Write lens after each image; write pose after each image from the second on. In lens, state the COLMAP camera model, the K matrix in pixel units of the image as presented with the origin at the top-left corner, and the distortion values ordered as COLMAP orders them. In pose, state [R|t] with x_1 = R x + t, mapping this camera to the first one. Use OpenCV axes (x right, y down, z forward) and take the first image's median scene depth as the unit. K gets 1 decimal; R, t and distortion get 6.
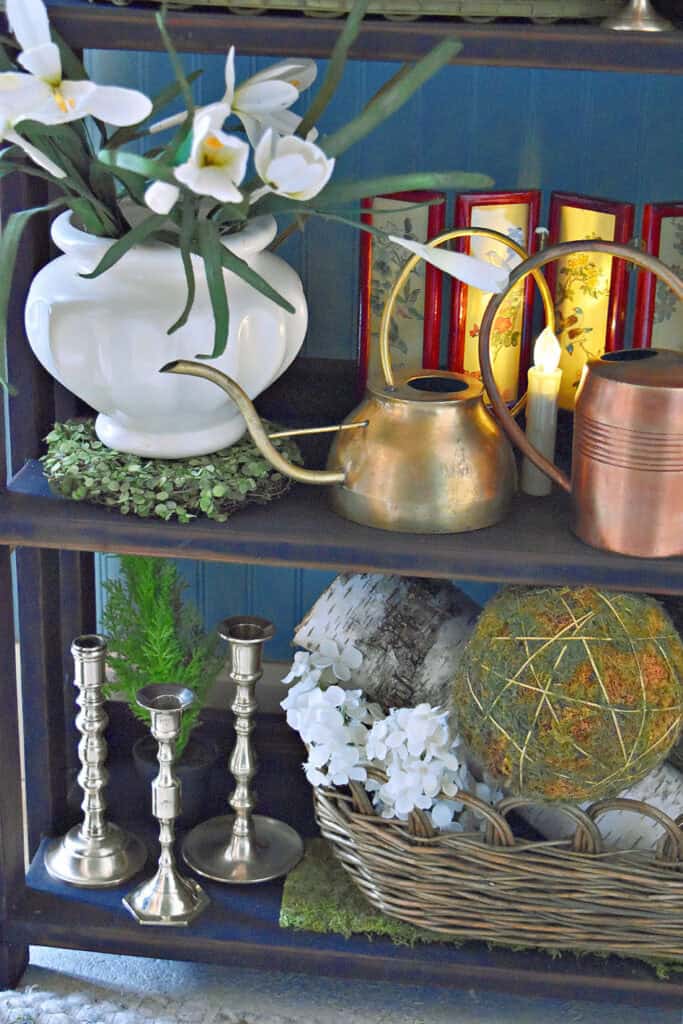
lens RADIAL K [[1550.4, 0, 341.5], [0, 1550.4, 512.0], [0, 0, 1]] dist [-0.015327, -0.066527]
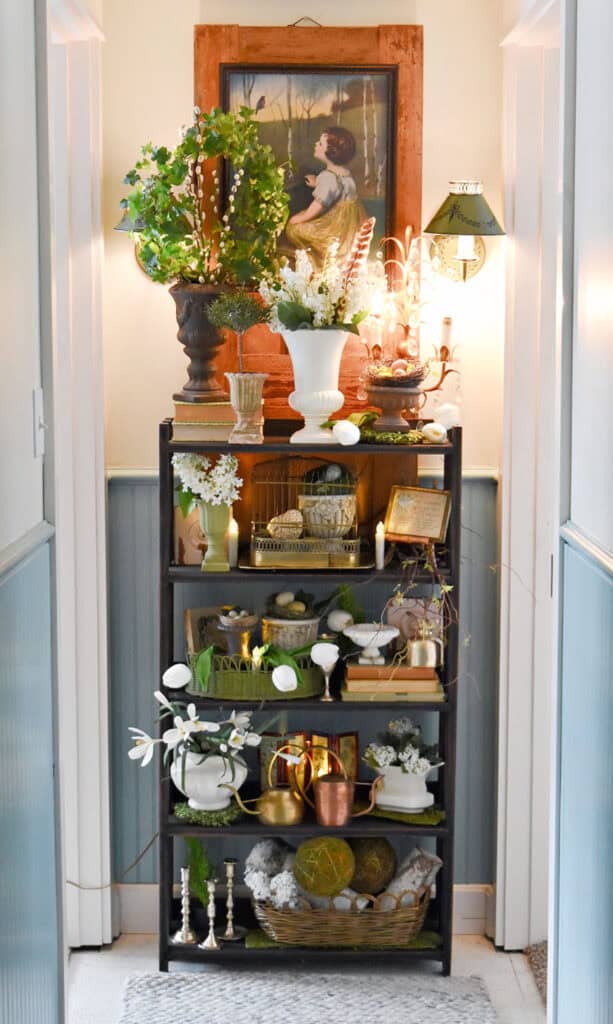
lens RADIAL K [[2028.6, 0, 306.5], [0, 2028.6, 512.0], [0, 0, 1]] dist [-0.024691, -0.037207]
pose [[0.990998, -0.042179, 0.127060, -0.481071], [0.068943, 0.974337, -0.214277, 0.328699], [-0.114761, 0.221108, 0.968473, -3.937101]]
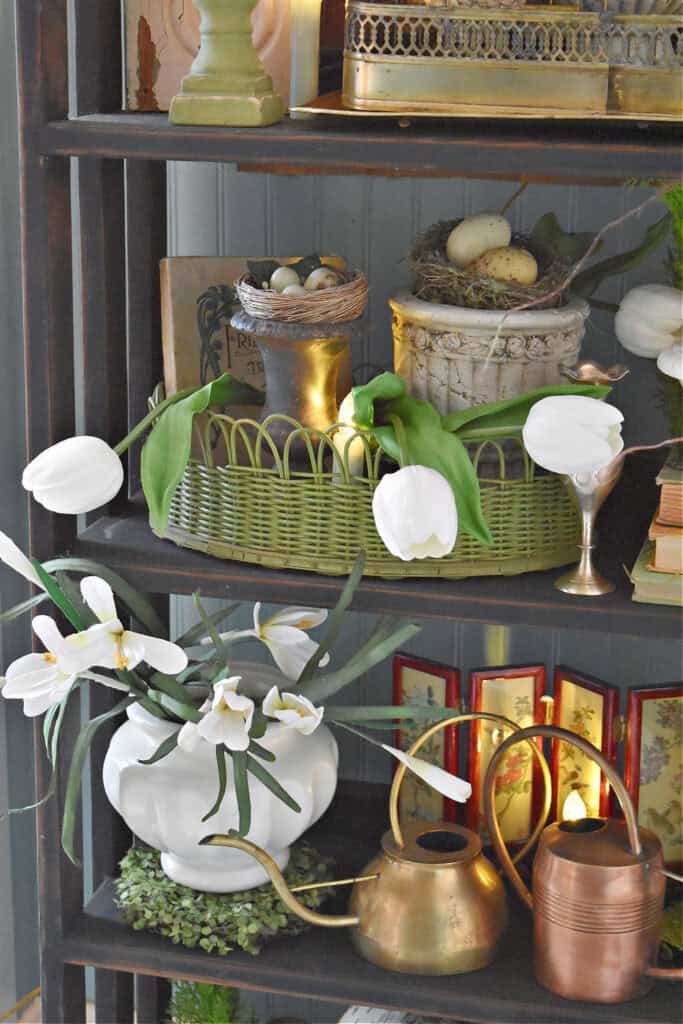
lens RADIAL K [[1940.0, 0, 341.5], [0, 1940.0, 512.0], [0, 0, 1]] dist [0.067594, 0.127672]
pose [[0.990522, 0.020202, -0.135863, 0.183665], [-0.031849, 0.995948, -0.084105, -0.206639], [0.133613, 0.087635, 0.987151, -0.497298]]
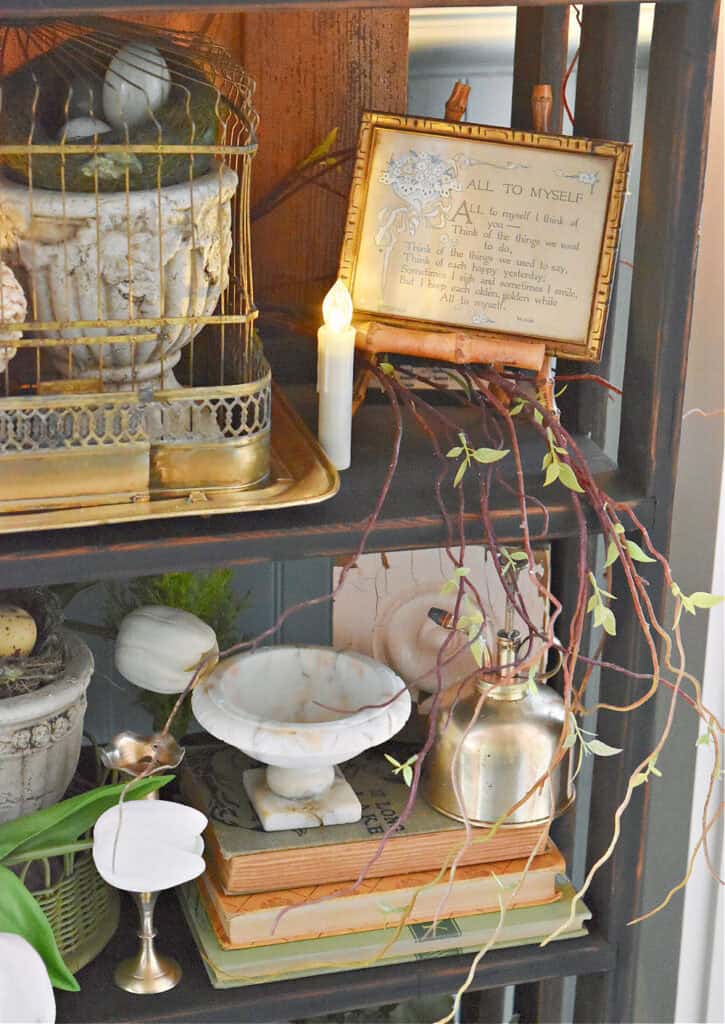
lens RADIAL K [[2278.3, 0, 362.5], [0, 2278.3, 512.0], [0, 0, 1]] dist [0.028727, 0.020752]
pose [[0.915531, -0.158937, 0.369516, -0.184998], [0.136797, 0.986898, 0.085553, -0.658382], [-0.378272, -0.027778, 0.925278, -0.467930]]
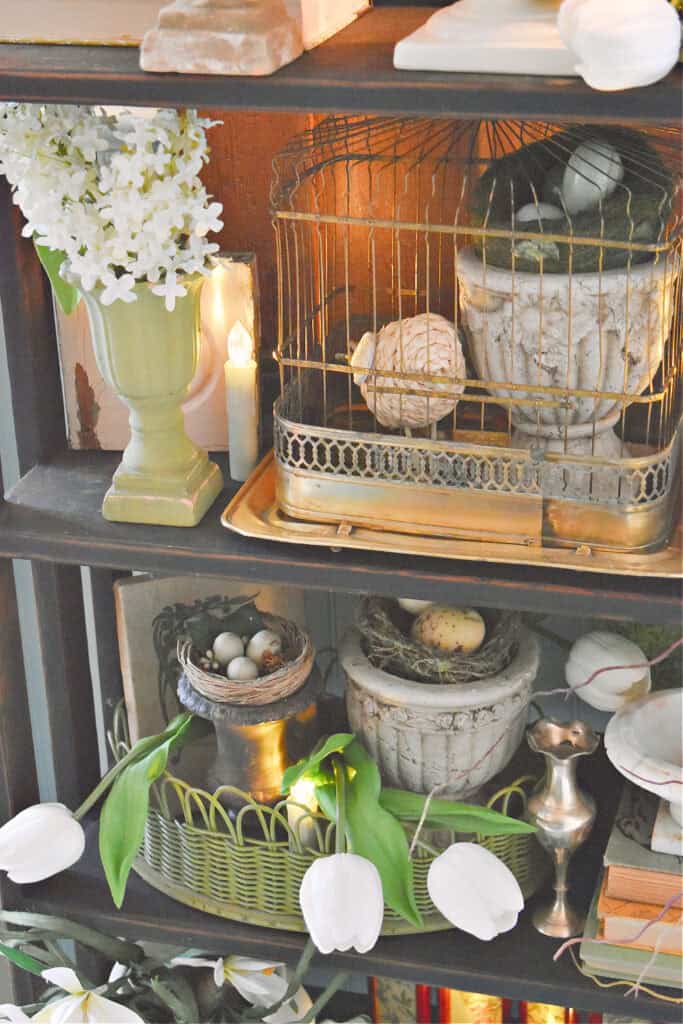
lens RADIAL K [[1763.5, 0, 341.5], [0, 1763.5, 512.0], [0, 0, 1]] dist [-0.023796, 0.045902]
pose [[0.985856, 0.010779, -0.167247, 0.237930], [0.003684, 0.996295, 0.085928, -0.689621], [0.167553, -0.085329, 0.982163, -0.358891]]
